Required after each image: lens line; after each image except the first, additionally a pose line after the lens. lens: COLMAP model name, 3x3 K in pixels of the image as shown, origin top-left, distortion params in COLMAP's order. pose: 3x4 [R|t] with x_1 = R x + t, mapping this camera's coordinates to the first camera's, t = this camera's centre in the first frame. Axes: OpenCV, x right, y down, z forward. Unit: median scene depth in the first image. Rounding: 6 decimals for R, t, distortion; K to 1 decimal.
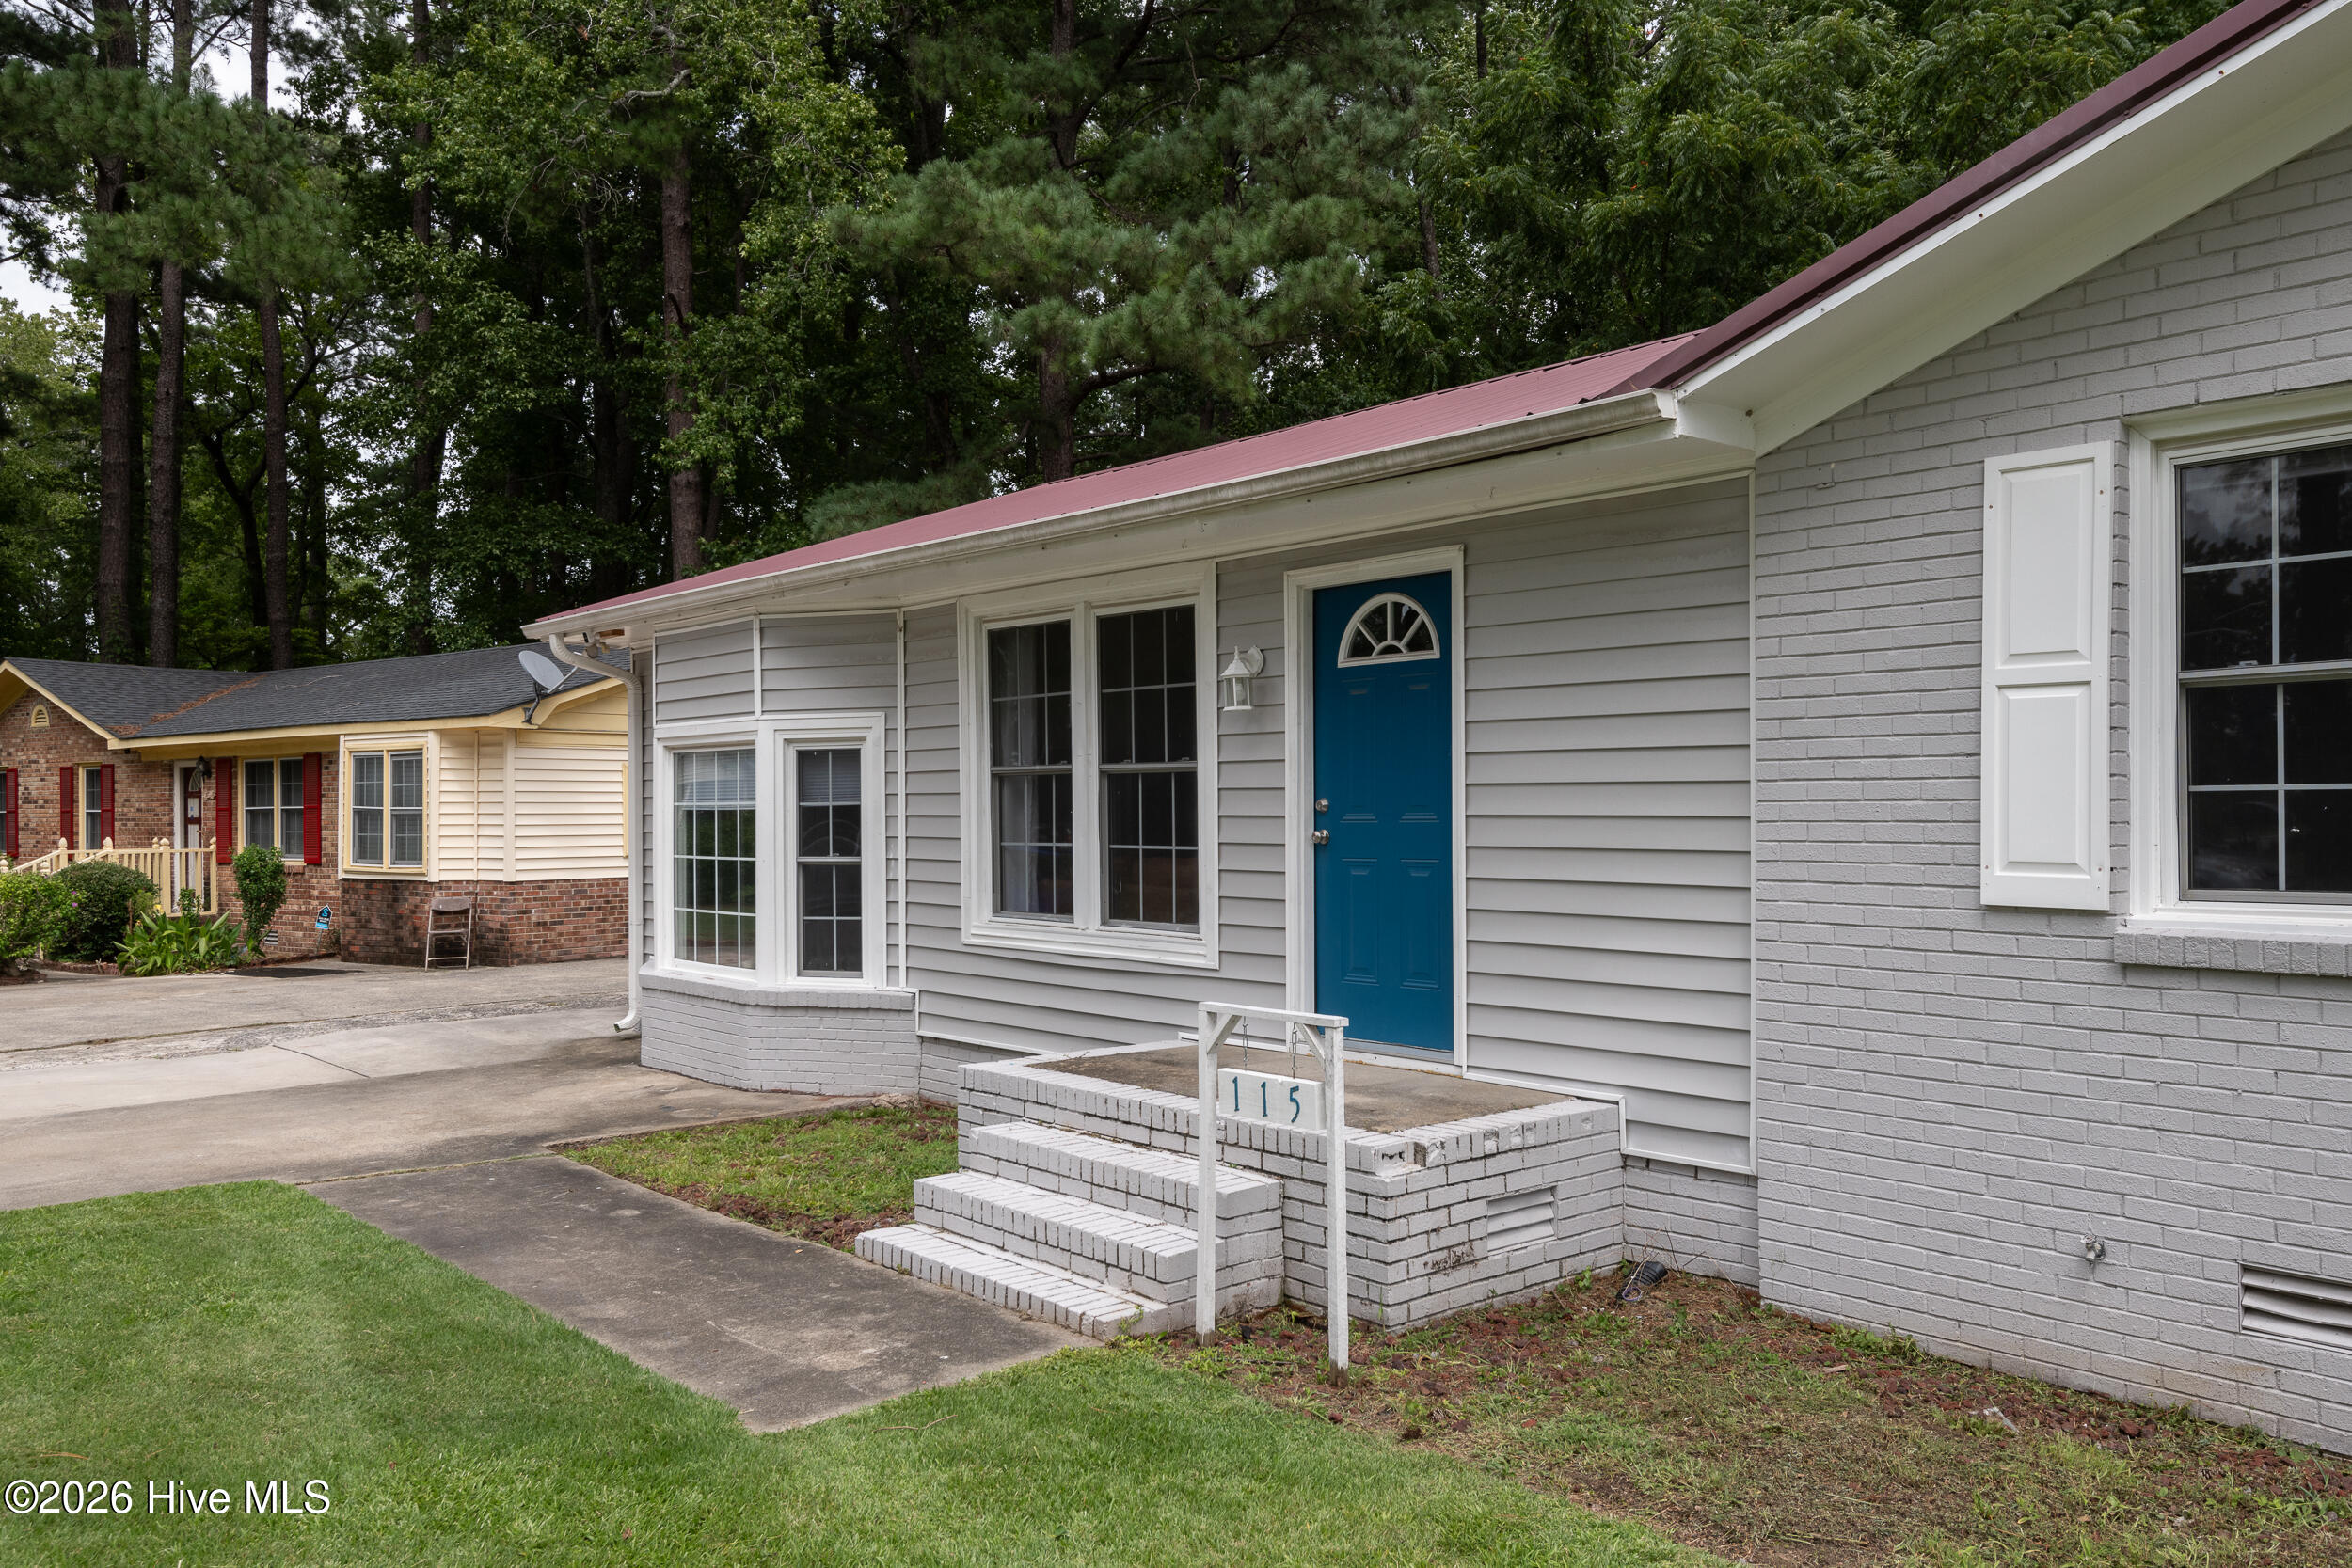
lens RADIAL K [[1791.7, 0, 1252.8], [0, 1791.7, 798.7], [0, 0, 1]] dist [0.034267, -0.026782]
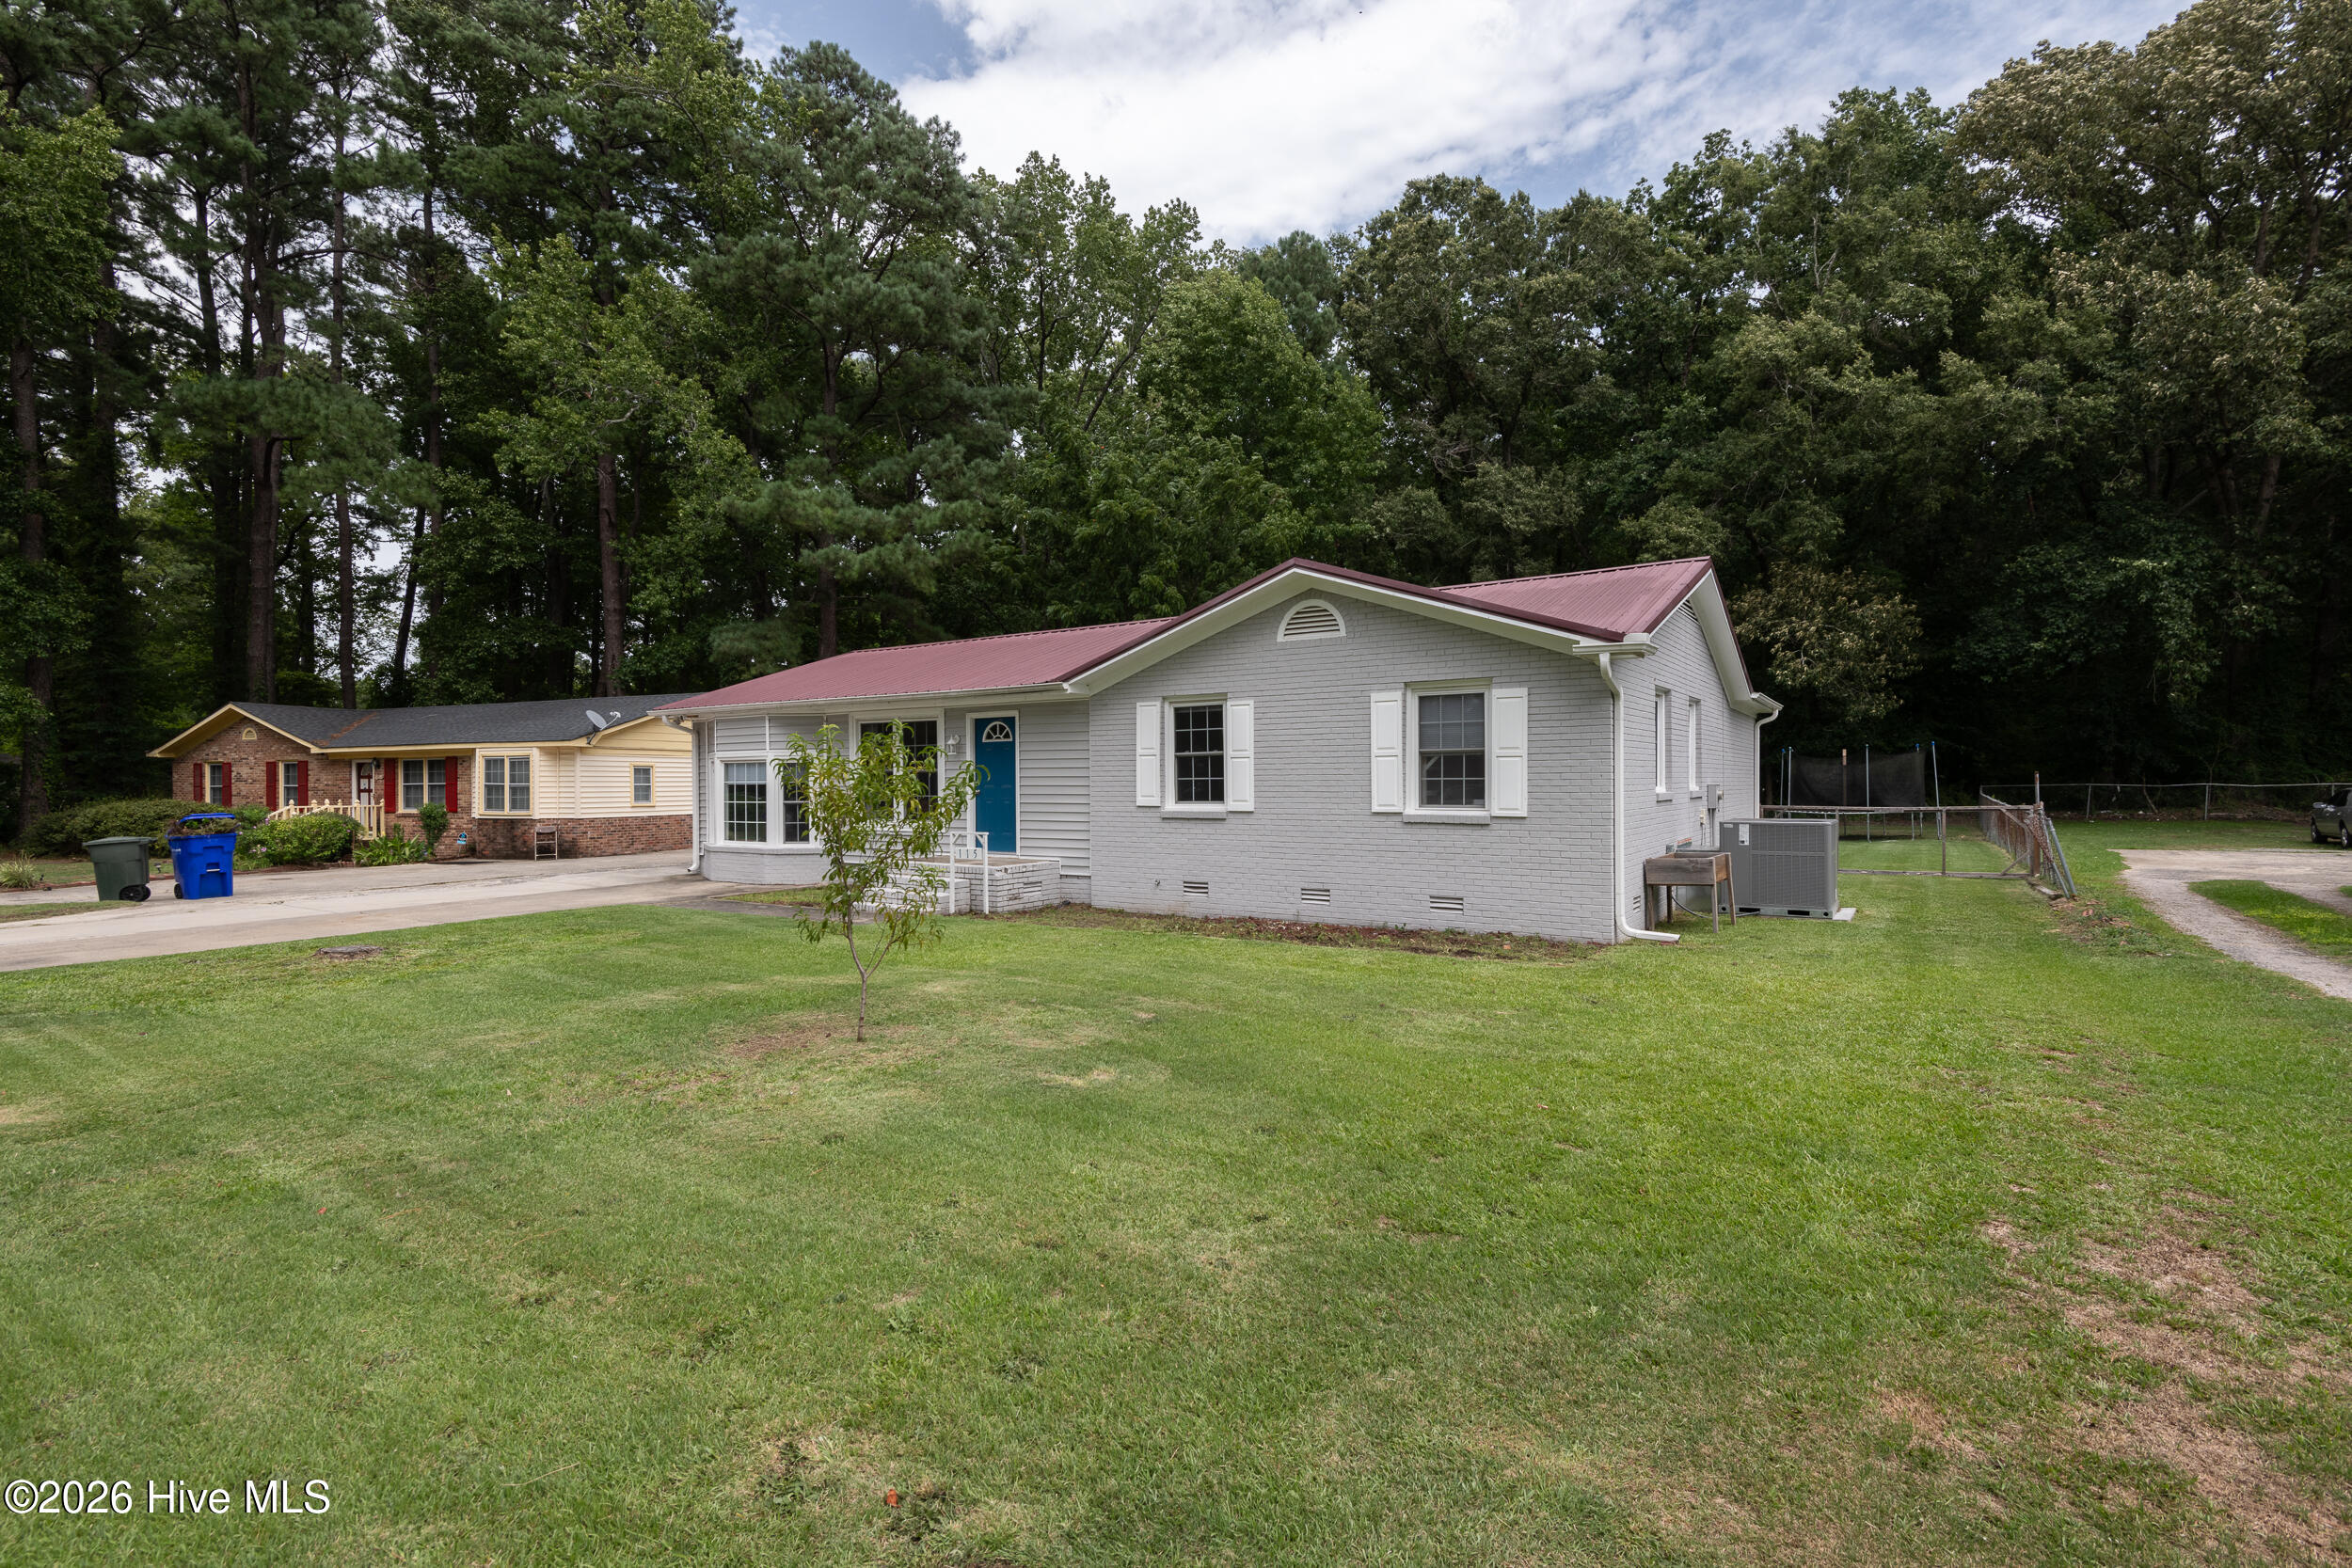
lens RADIAL K [[1113.6, 0, 1167.8], [0, 1113.6, 775.4], [0, 0, 1]] dist [0.032468, -0.011952]
pose [[0.973080, -0.001224, 0.230466, -0.074111], [0.001206, 0.999999, 0.000218, -0.007494], [-0.230466, 0.000066, 0.973080, -0.866987]]
